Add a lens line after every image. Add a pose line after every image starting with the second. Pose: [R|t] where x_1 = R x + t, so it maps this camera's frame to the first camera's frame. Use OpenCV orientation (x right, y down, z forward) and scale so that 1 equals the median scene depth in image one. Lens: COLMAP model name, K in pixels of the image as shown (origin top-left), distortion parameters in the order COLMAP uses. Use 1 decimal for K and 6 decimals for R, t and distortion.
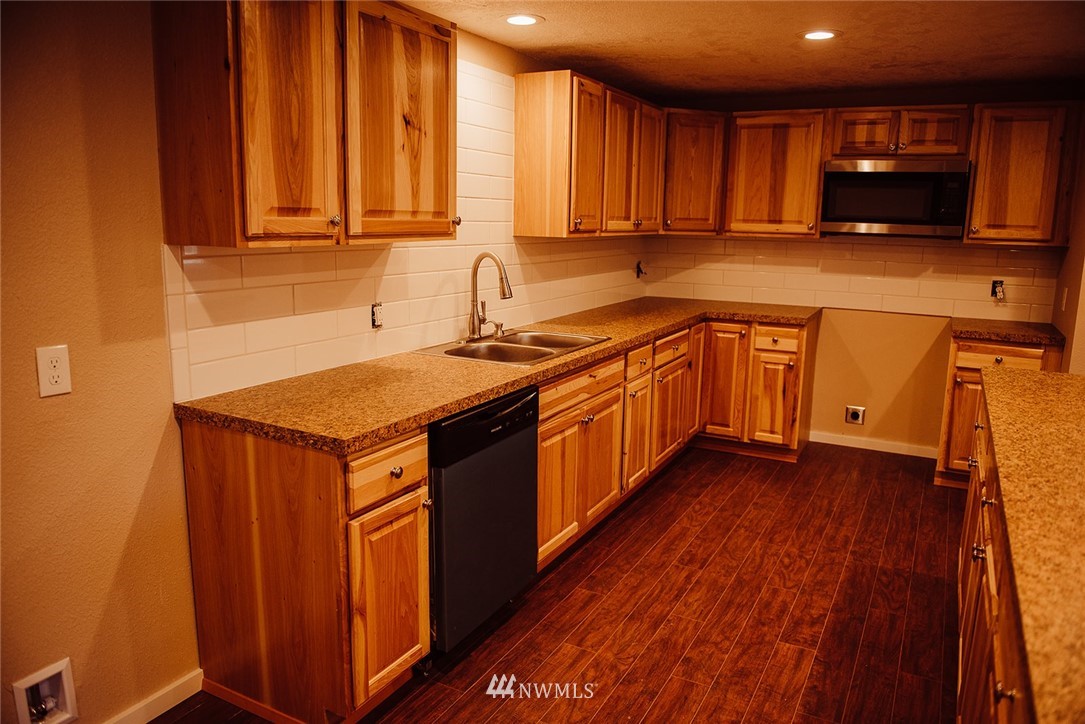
lens RADIAL K [[751.2, 0, 543.1], [0, 751.2, 365.9], [0, 0, 1]] dist [-0.046363, -0.007030]
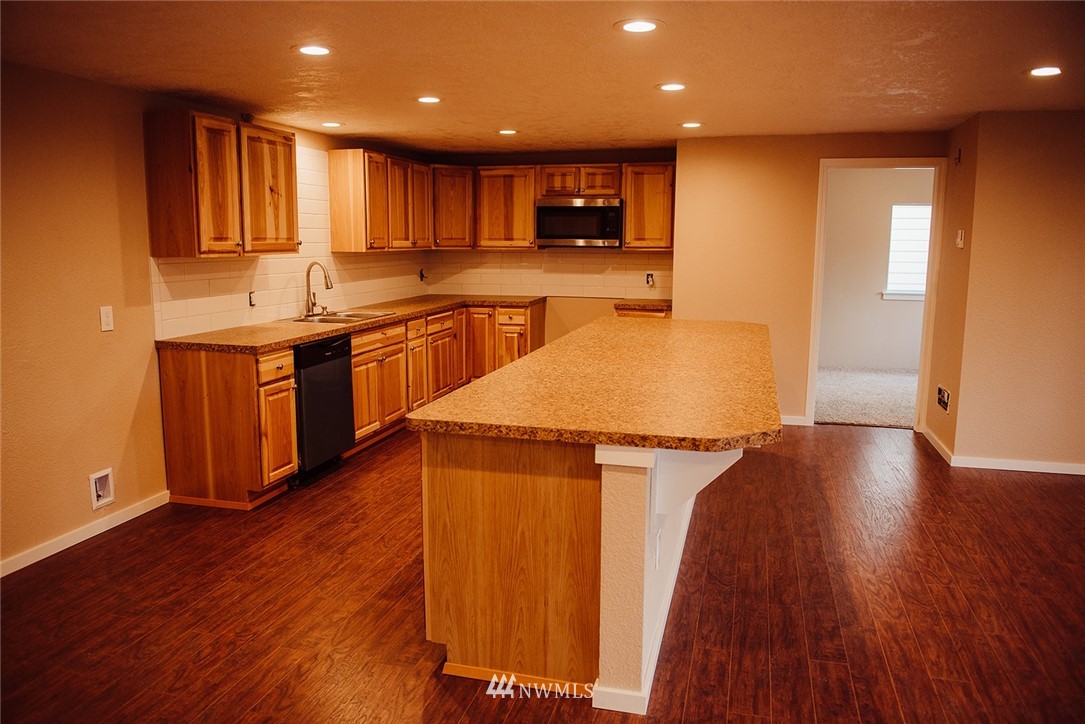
lens RADIAL K [[778.1, 0, 521.2], [0, 778.1, 371.0], [0, 0, 1]] dist [-0.041620, -0.009990]
pose [[0.978432, -0.047709, 0.200983, 0.012383], [0.052526, 0.998444, -0.018702, 0.136351], [-0.199778, 0.028855, 0.979416, -0.709295]]
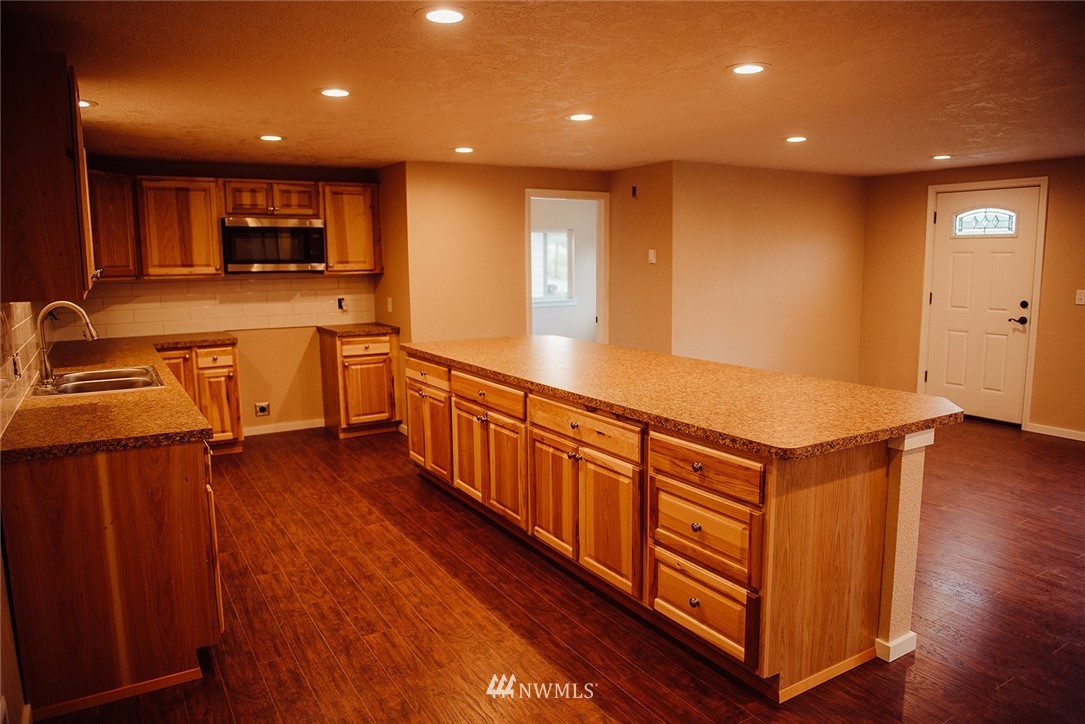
lens RADIAL K [[751.2, 0, 532.6], [0, 751.2, 362.2], [0, 0, 1]] dist [-0.046363, -0.007030]
pose [[0.515257, -0.139650, 0.845582, -0.618796], [0.184041, 0.981647, 0.049976, 0.009782], [-0.837042, 0.129871, 0.531502, -0.148579]]
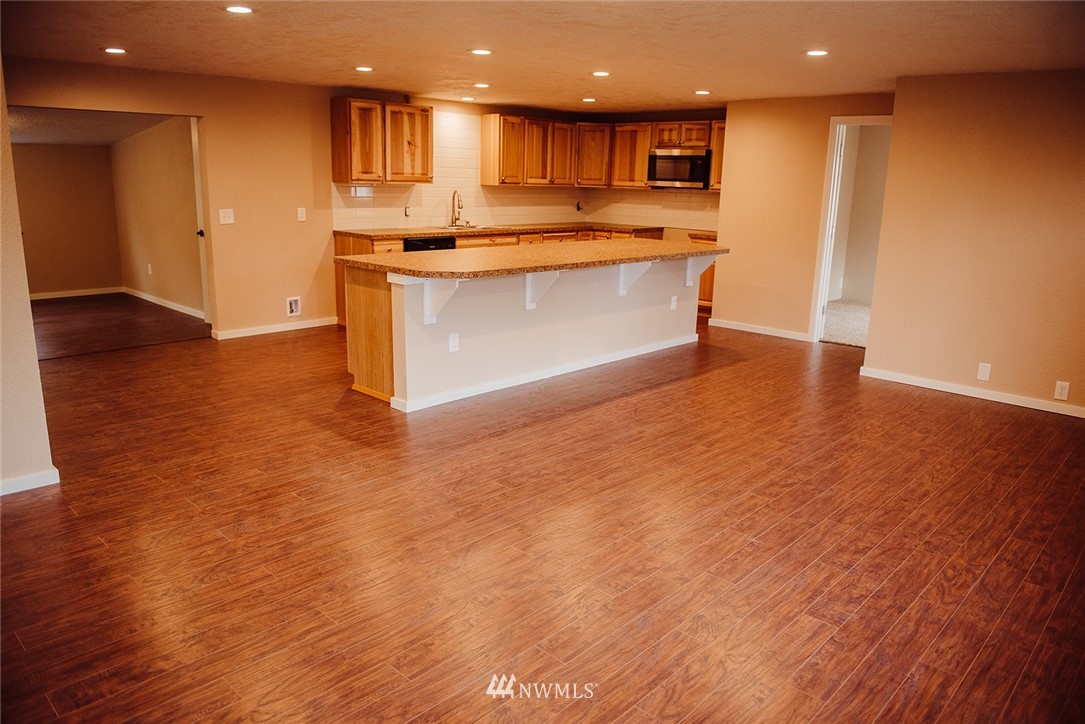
lens RADIAL K [[751.2, 0, 538.0], [0, 751.2, 365.9], [0, 0, 1]] dist [-0.046363, -0.007030]
pose [[0.962636, 0.074649, -0.260305, 0.838560], [-0.063332, 0.996657, 0.051610, 0.272849], [0.263287, -0.033196, 0.964146, -1.293120]]
